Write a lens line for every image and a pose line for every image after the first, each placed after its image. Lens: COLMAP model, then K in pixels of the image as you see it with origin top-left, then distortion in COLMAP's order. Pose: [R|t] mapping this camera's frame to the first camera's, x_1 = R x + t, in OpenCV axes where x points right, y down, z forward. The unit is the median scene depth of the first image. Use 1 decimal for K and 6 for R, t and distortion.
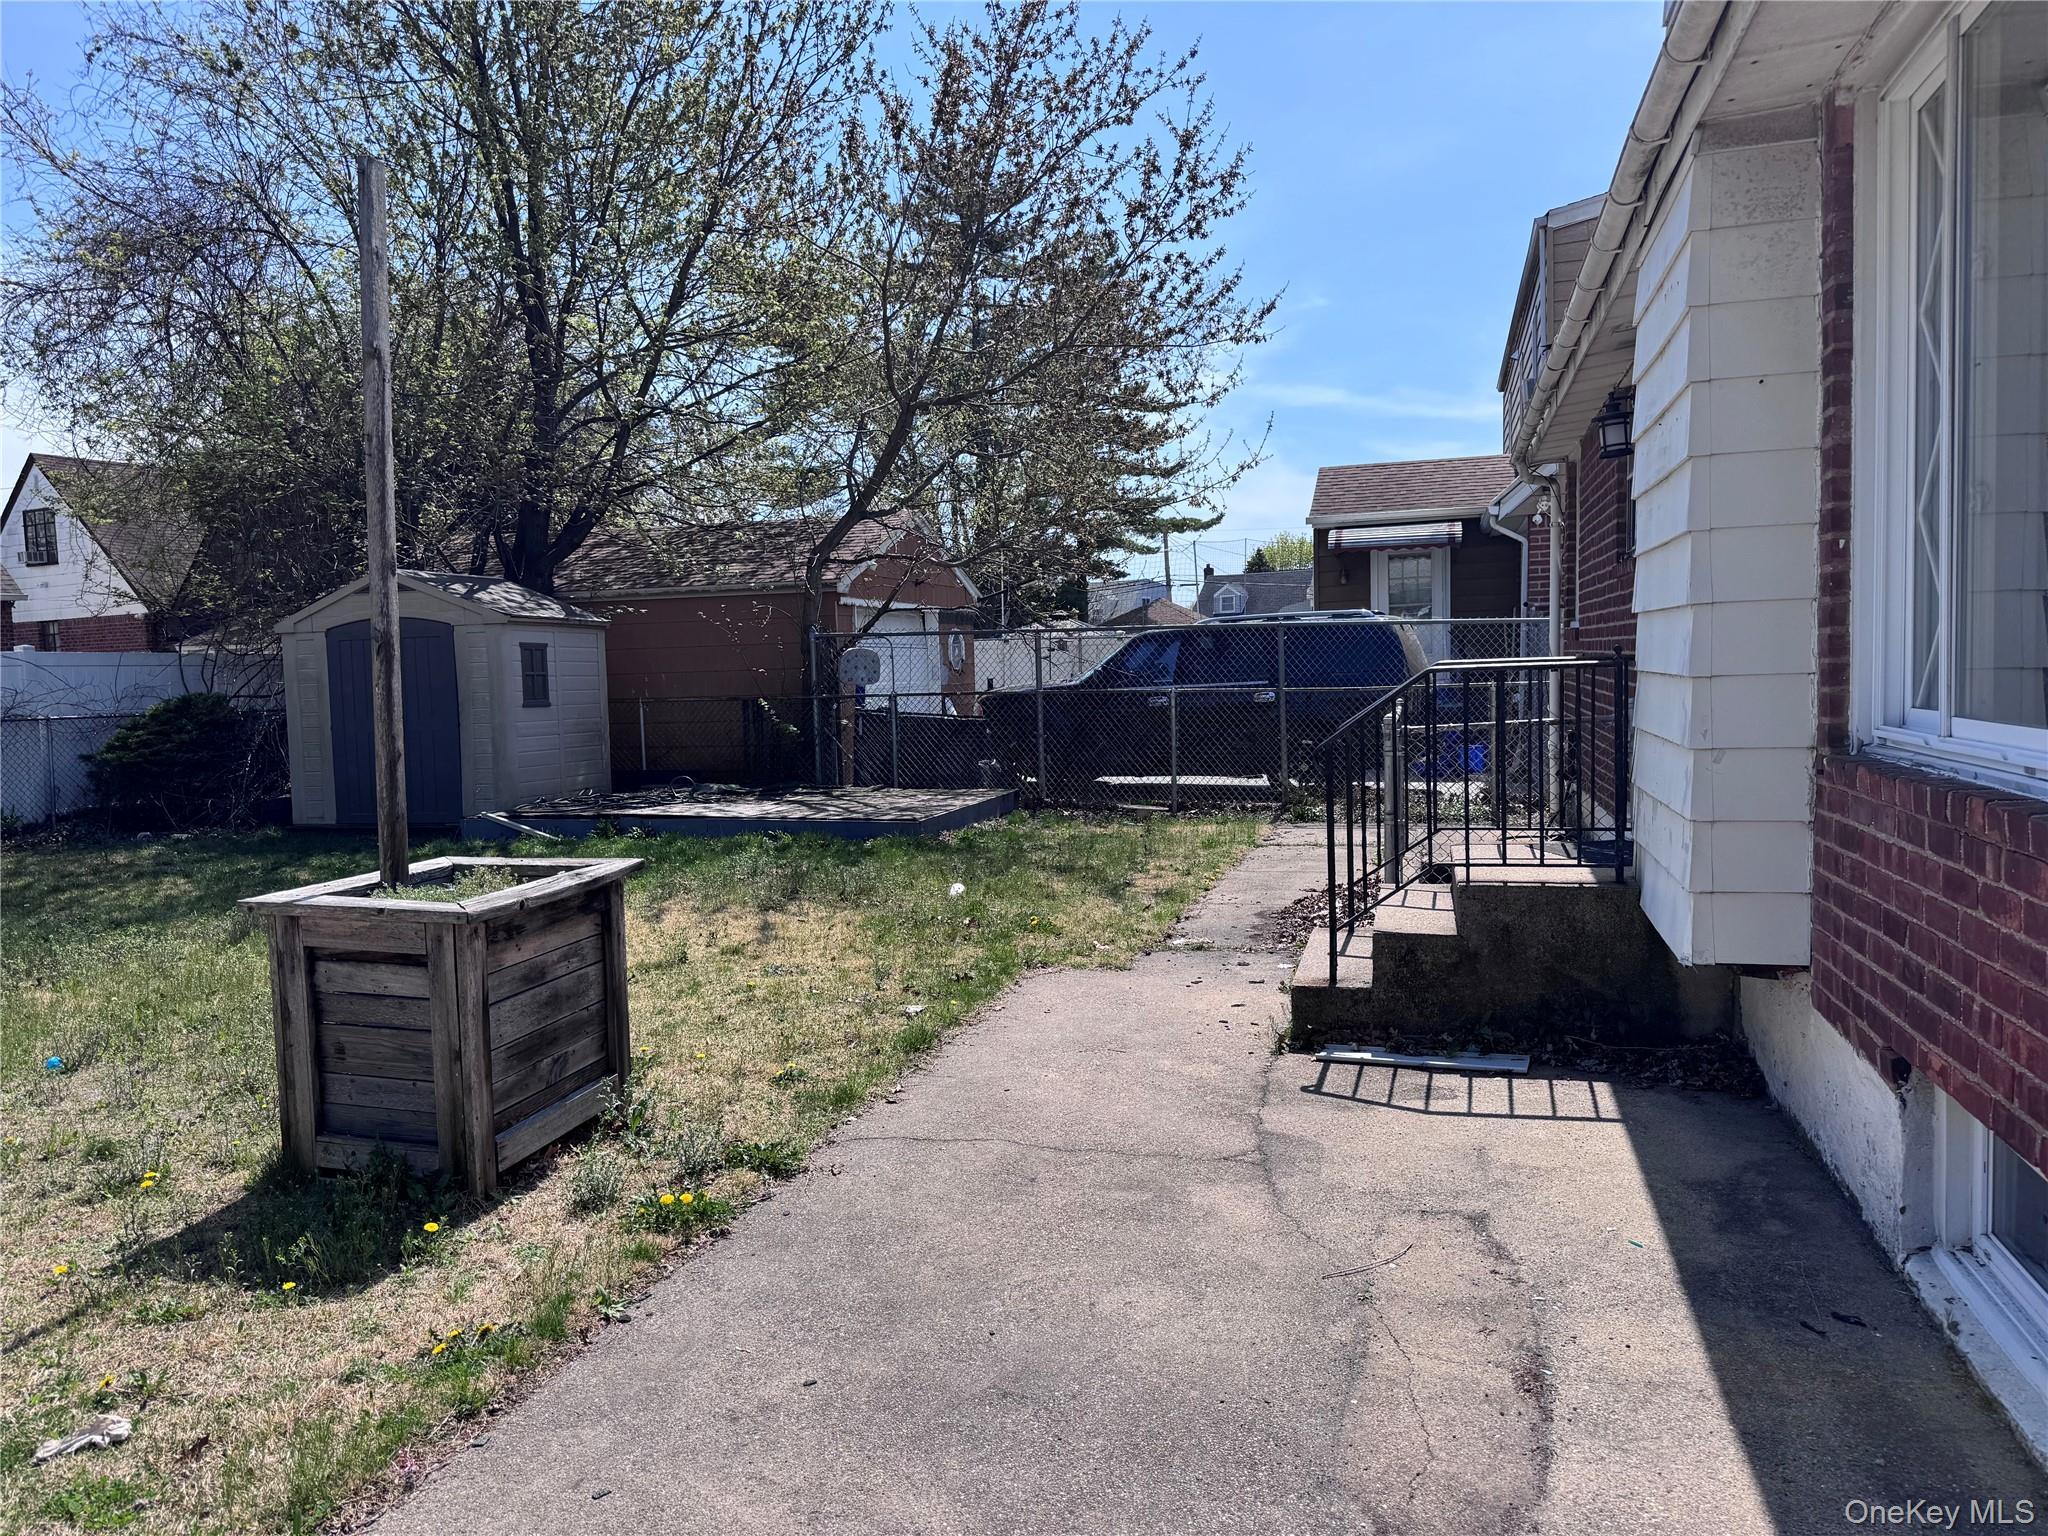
lens RADIAL K [[1451.2, 0, 1025.2], [0, 1451.2, 773.6], [0, 0, 1]] dist [0.124242, -0.174751]
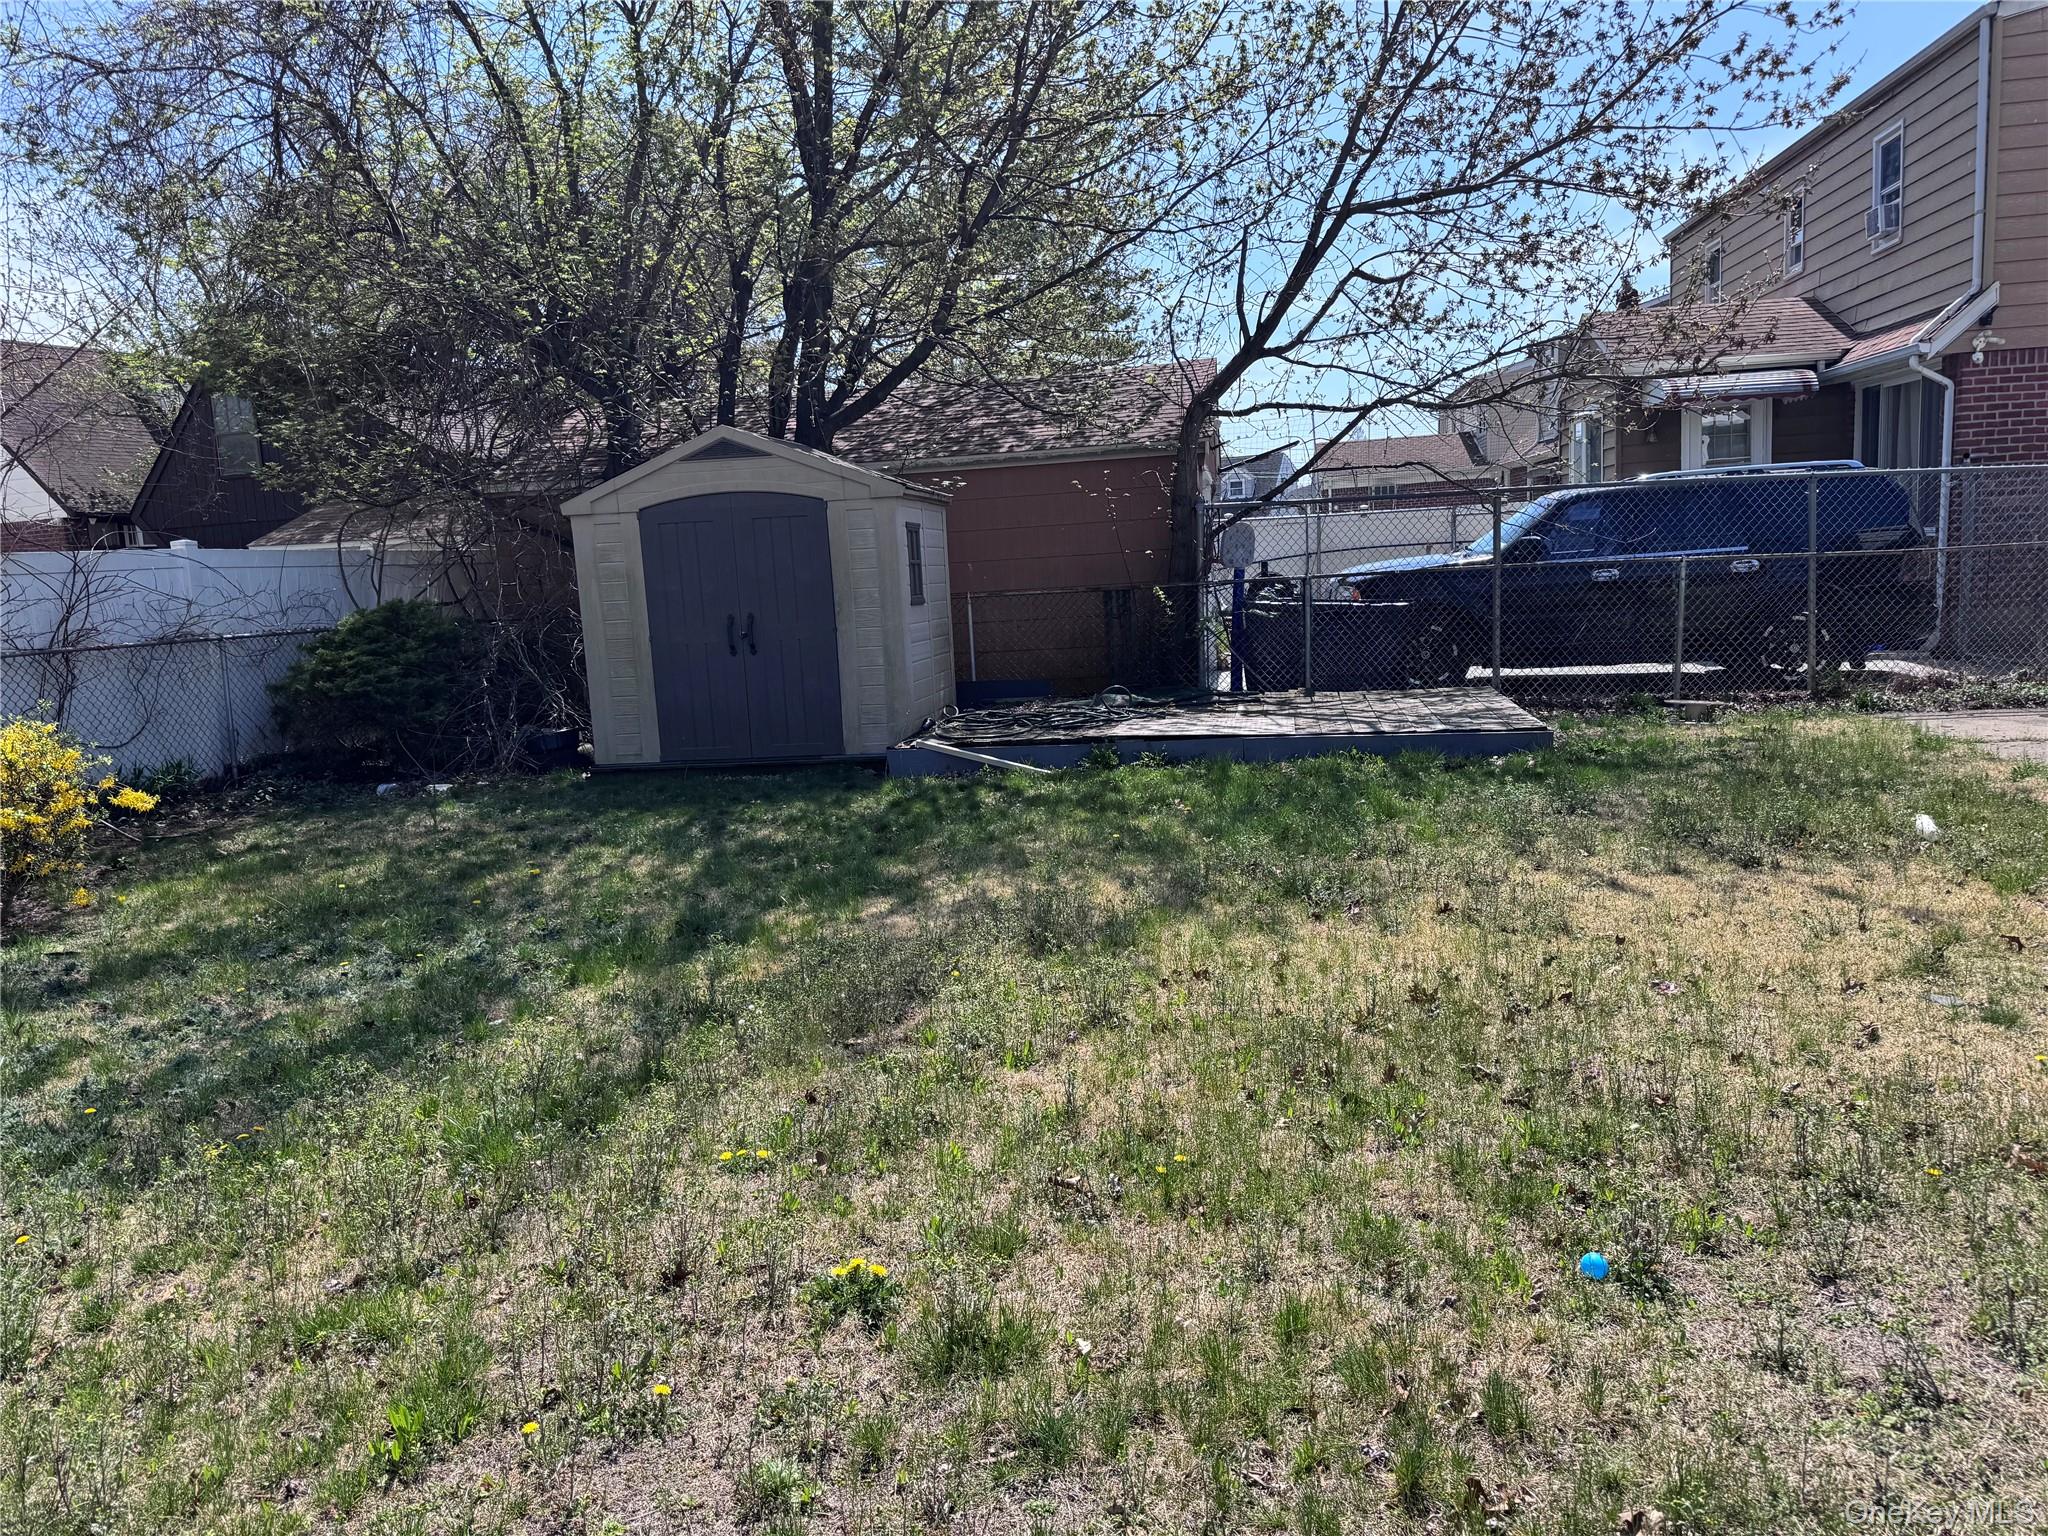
lens RADIAL K [[1451.2, 0, 1025.2], [0, 1451.2, 773.6], [0, 0, 1]] dist [0.124242, -0.174751]
pose [[0.989824, -0.044571, 0.135135, -0.359993], [0.035924, 0.997188, 0.065763, -0.003810], [-0.137686, -0.060239, 0.988642, 0.198699]]
